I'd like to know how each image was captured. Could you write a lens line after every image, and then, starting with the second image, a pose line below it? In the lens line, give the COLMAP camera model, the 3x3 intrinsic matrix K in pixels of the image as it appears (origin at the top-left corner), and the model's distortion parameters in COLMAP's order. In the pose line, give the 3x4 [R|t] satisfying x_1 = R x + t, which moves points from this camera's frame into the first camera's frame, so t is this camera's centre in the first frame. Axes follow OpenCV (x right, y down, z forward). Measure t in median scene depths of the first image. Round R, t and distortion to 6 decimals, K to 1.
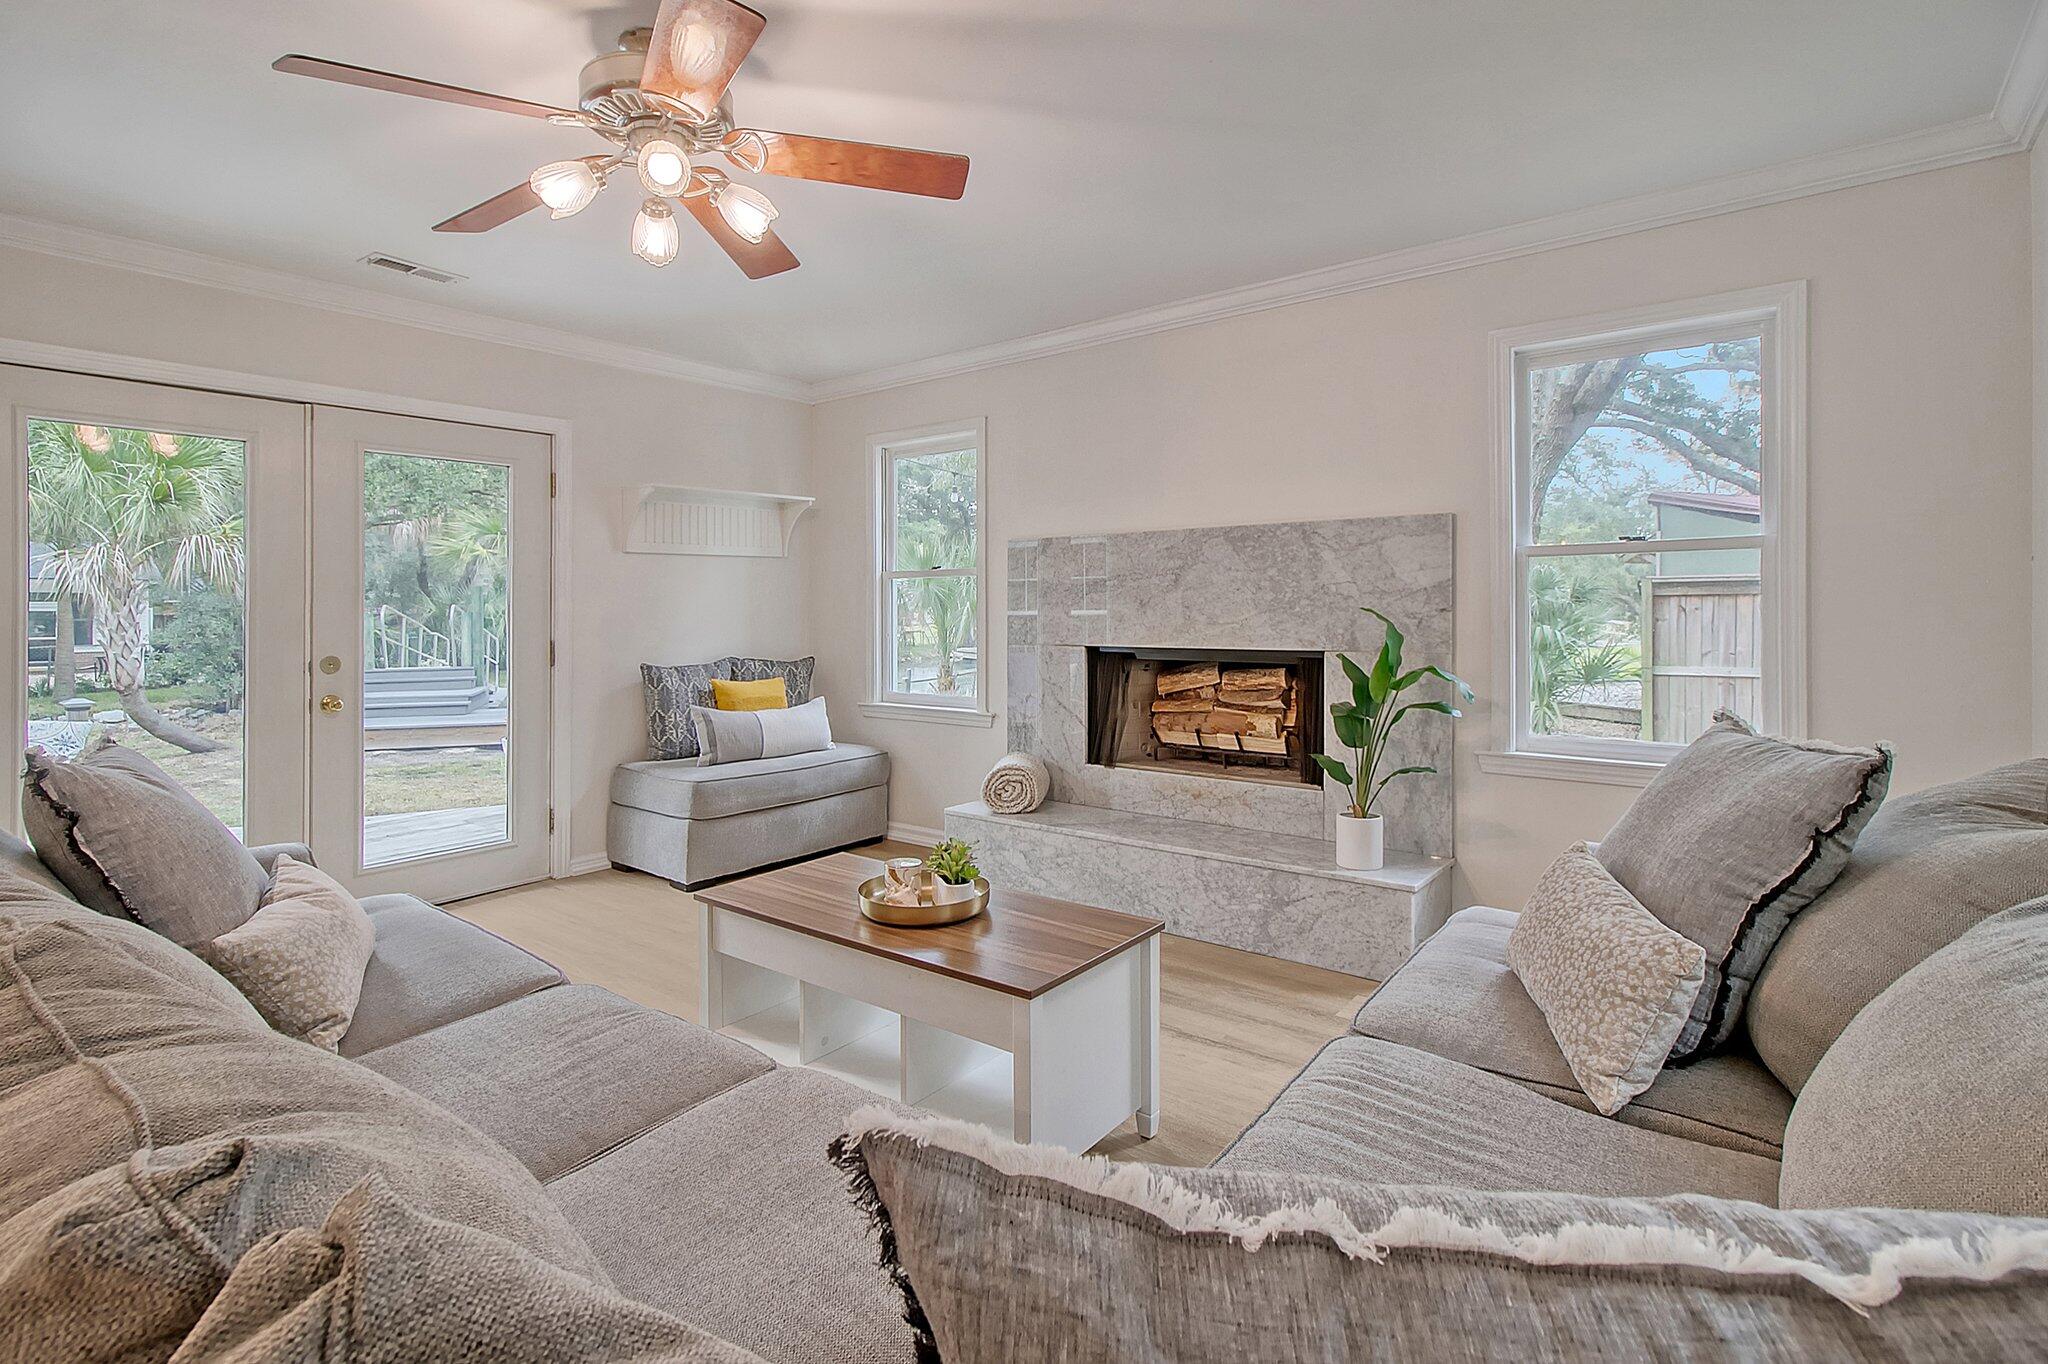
lens RADIAL K [[994.3, 0, 1014.6], [0, 994.3, 604.9], [0, 0, 1]] dist [0.018201, -0.000064]
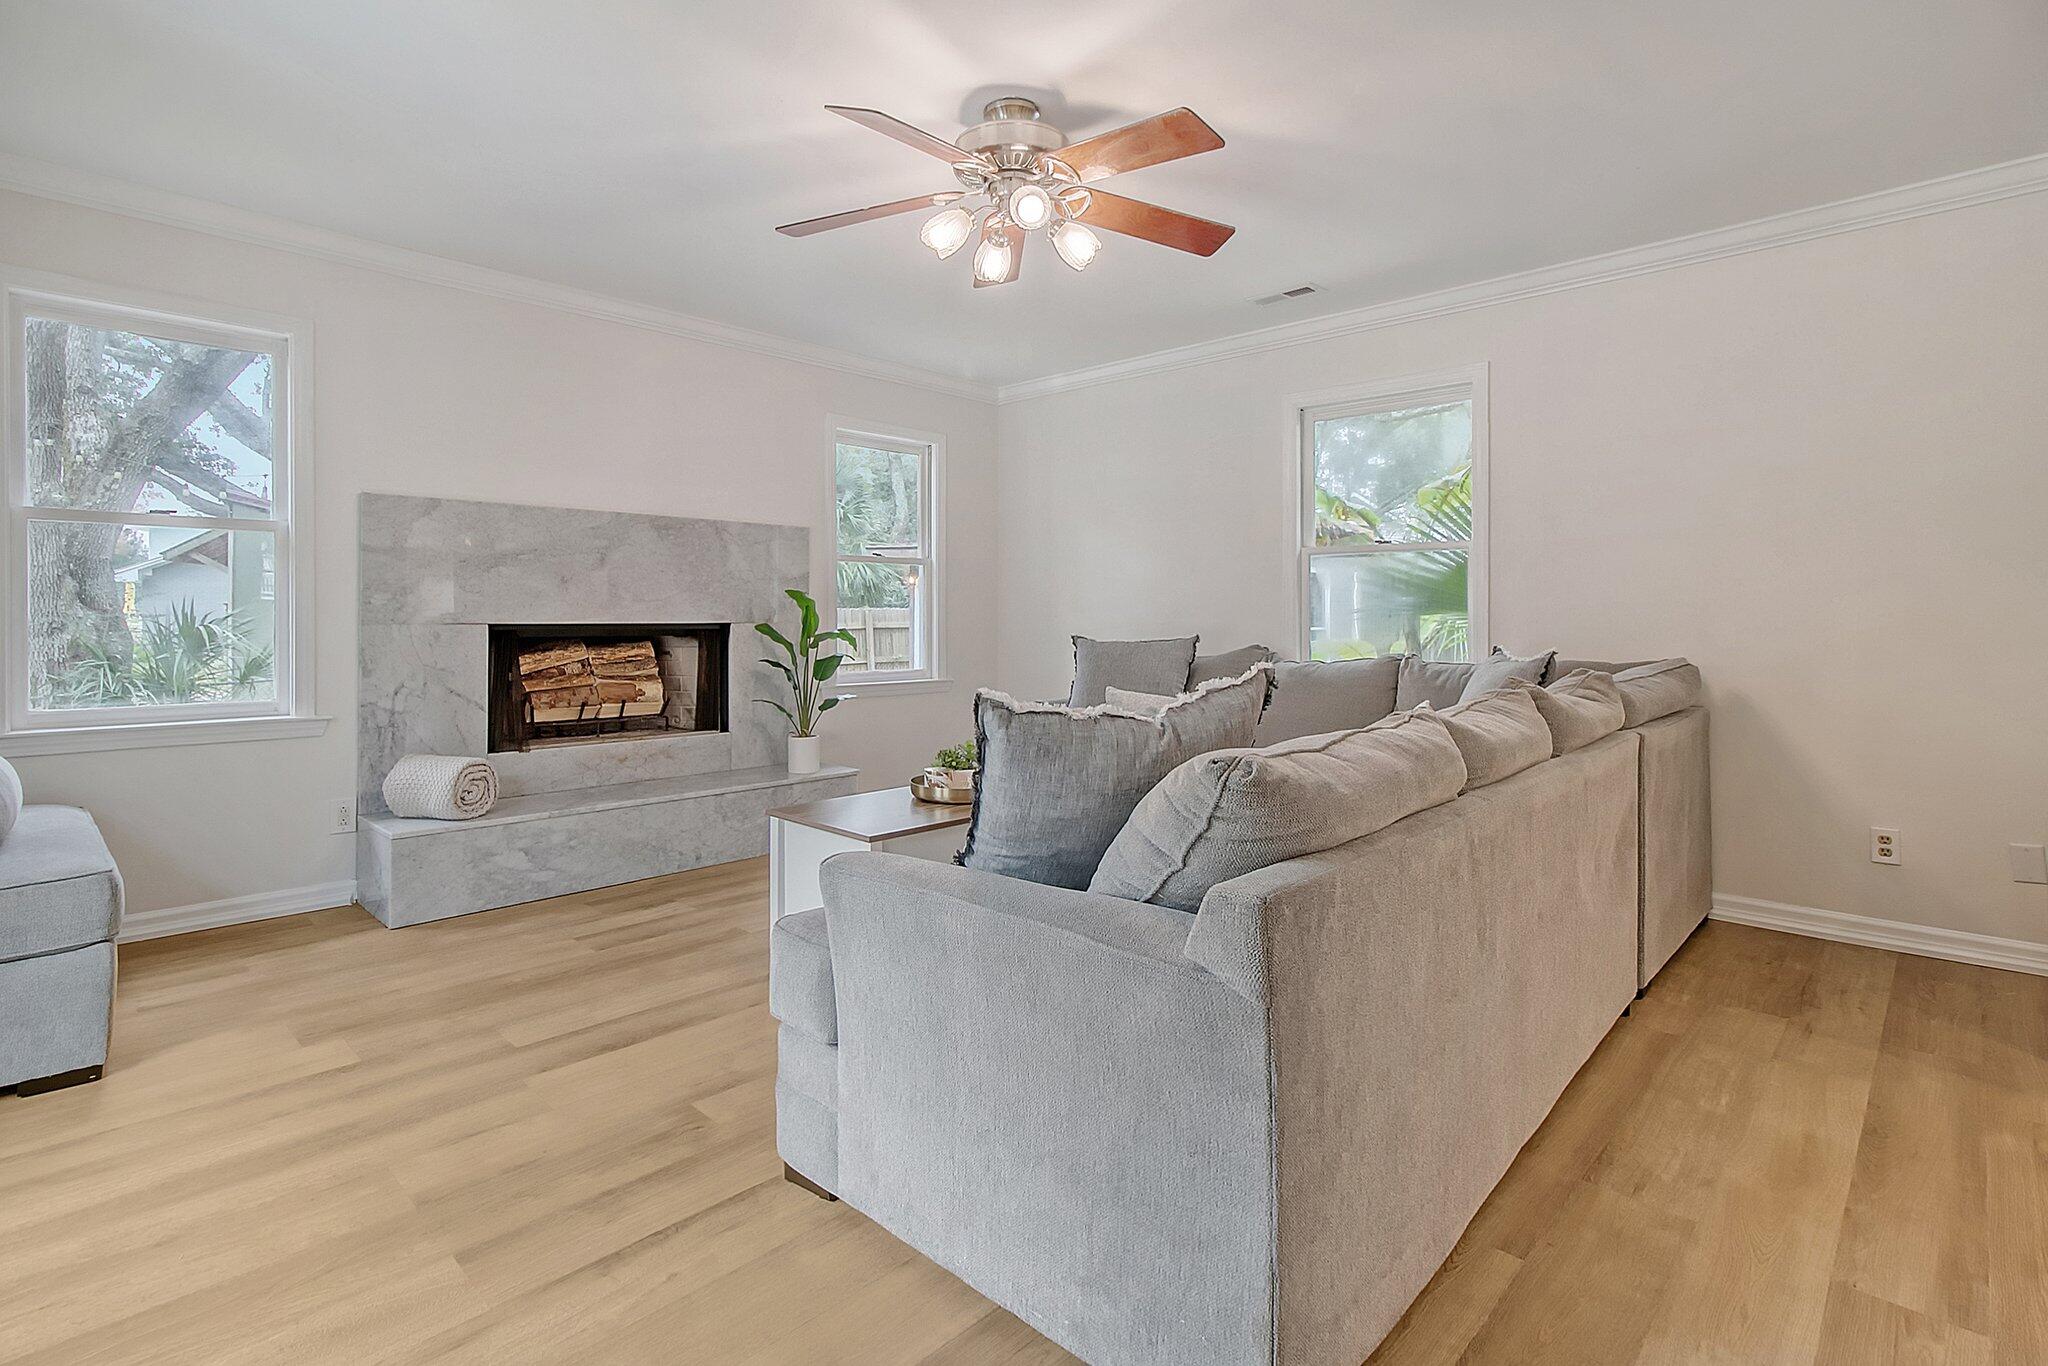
lens RADIAL K [[994.3, 0, 1014.6], [0, 994.3, 605.9], [0, 0, 1]] dist [0.018201, -0.000064]
pose [[0.097290, 0.018765, 0.995079, -0.827527], [-0.005415, 0.999817, -0.018325, 0.040840], [-0.995241, -0.003606, 0.097374, 0.454935]]
